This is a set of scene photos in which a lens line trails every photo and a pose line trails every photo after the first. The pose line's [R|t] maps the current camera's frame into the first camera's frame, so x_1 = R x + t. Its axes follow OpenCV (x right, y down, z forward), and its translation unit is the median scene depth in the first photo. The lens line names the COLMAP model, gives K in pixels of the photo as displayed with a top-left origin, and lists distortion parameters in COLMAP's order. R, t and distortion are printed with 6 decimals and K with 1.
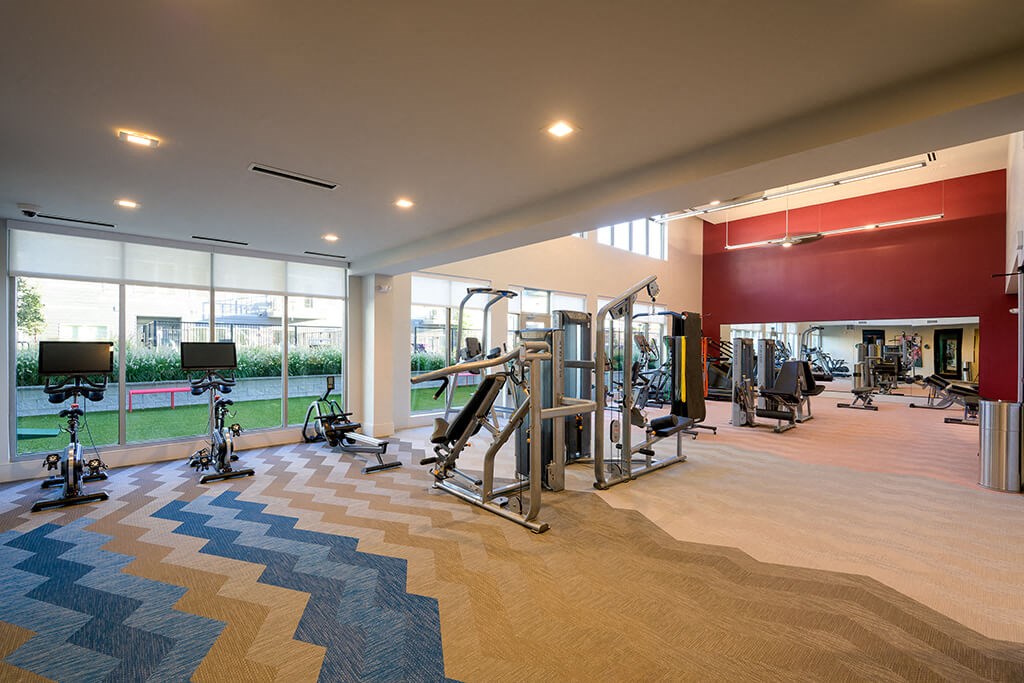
lens RADIAL K [[446.4, 0, 509.4], [0, 446.4, 346.5], [0, 0, 1]] dist [0.001195, -0.000129]
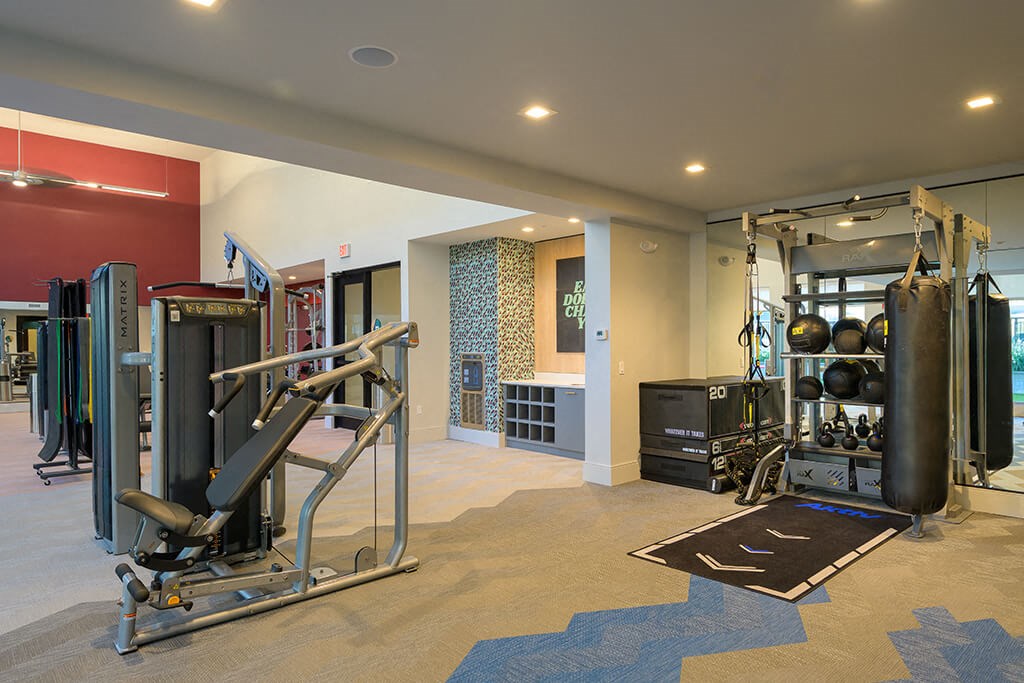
lens RADIAL K [[645.7, 0, 510.3], [0, 645.7, 342.6], [0, 0, 1]] dist [0.005876, -0.000517]
pose [[-0.017838, -0.005990, 0.999823, -0.392326], [0.001779, 0.999980, 0.006023, 0.006115], [-0.999839, 0.001886, -0.017827, 0.315094]]
